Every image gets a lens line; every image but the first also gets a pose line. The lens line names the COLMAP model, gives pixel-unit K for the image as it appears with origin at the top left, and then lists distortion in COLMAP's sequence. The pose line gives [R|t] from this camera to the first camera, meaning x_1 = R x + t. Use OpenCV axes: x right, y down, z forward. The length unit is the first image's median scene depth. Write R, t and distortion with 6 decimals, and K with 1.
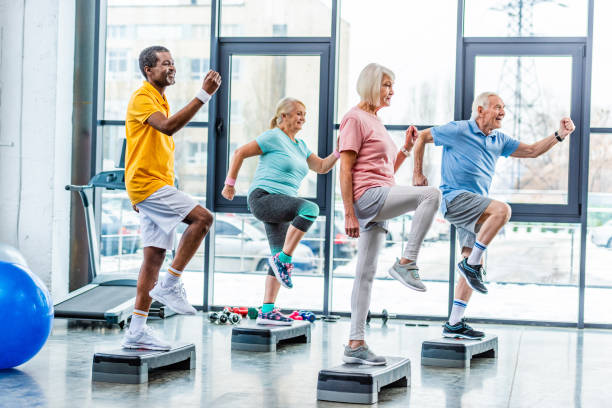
lens RADIAL K [[1240.8, 0, 284.4], [0, 1240.8, 206.3], [0, 0, 1]] dist [0.070181, 0.063385]
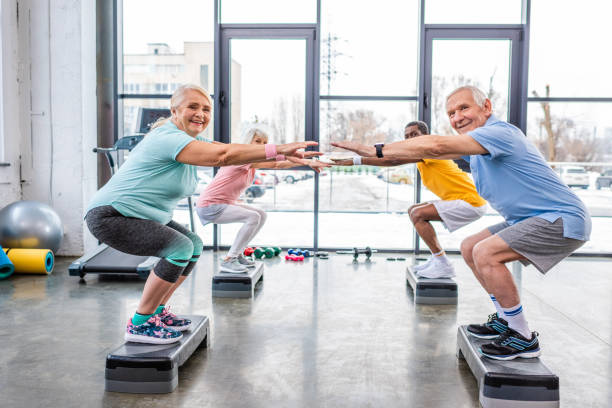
lens RADIAL K [[618.9, 0, 306.0], [0, 618.9, 204.0], [0, 0, 1]] dist [-0.000093, -0.006163]
pose [[0.986691, -0.027198, 0.160316, -0.073302], [0.016196, 0.997448, 0.069539, -0.002233], [-0.161798, -0.066017, 0.984613, 0.394291]]
